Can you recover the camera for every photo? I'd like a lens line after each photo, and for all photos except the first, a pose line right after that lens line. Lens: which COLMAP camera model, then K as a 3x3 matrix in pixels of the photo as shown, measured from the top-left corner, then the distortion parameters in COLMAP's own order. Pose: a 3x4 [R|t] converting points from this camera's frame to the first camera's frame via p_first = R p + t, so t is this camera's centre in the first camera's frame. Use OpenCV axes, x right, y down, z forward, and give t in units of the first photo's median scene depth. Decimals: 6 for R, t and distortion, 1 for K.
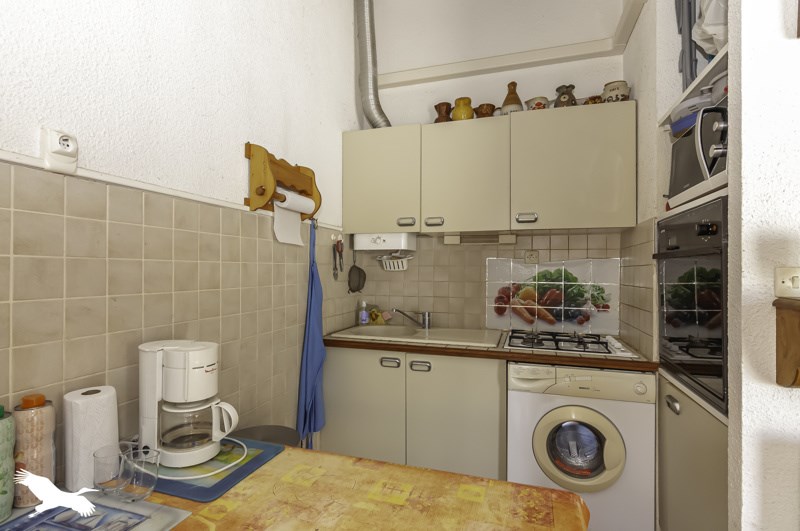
lens RADIAL K [[390.5, 0, 400.8], [0, 390.5, 269.9], [0, 0, 1]] dist [0.000064, 0.000157]
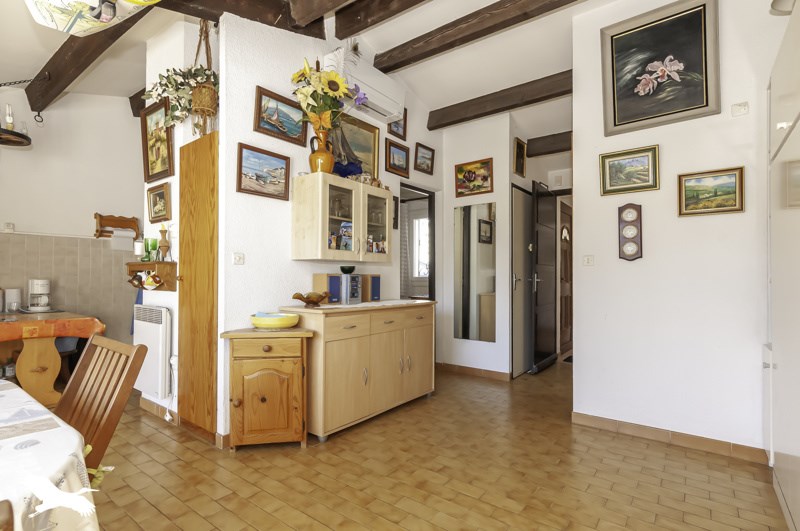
lens RADIAL K [[390.5, 0, 400.8], [0, 390.5, 269.9], [0, 0, 1]] dist [0.000064, 0.000157]
pose [[0.946695, -0.003183, -0.322117, 3.046902], [-0.001553, 0.999894, -0.014444, 0.127388], [0.322129, 0.014174, 0.946590, -1.068757]]
